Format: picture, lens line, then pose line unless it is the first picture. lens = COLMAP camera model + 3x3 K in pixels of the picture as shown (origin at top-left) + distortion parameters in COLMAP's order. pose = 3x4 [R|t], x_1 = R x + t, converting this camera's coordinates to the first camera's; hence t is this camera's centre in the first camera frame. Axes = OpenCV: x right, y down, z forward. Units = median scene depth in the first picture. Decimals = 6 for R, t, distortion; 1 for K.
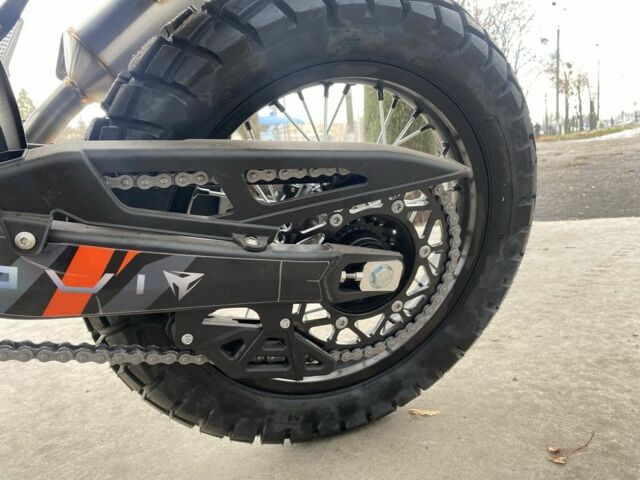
lens RADIAL K [[487.3, 0, 318.6], [0, 487.3, 240.4], [0, 0, 1]] dist [0.000174, -0.002588]
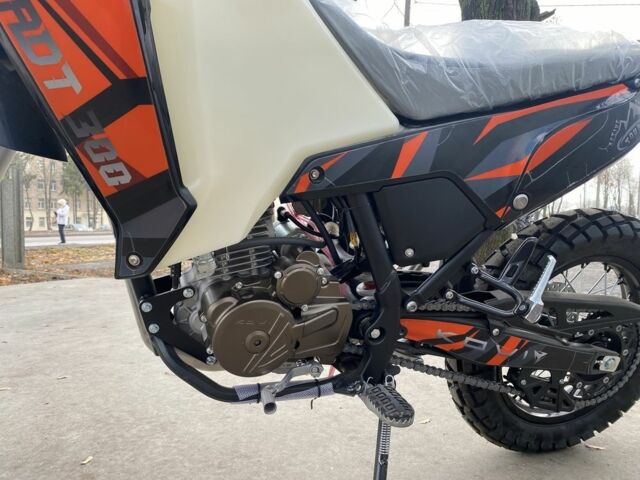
lens RADIAL K [[487.3, 0, 321.5], [0, 487.3, 239.4], [0, 0, 1]] dist [0.000174, -0.002588]
pose [[0.990866, 0.124286, -0.052329, -0.905852], [-0.129494, 0.985236, -0.111988, -0.045273], [0.037638, 0.117741, 0.992331, -0.970199]]
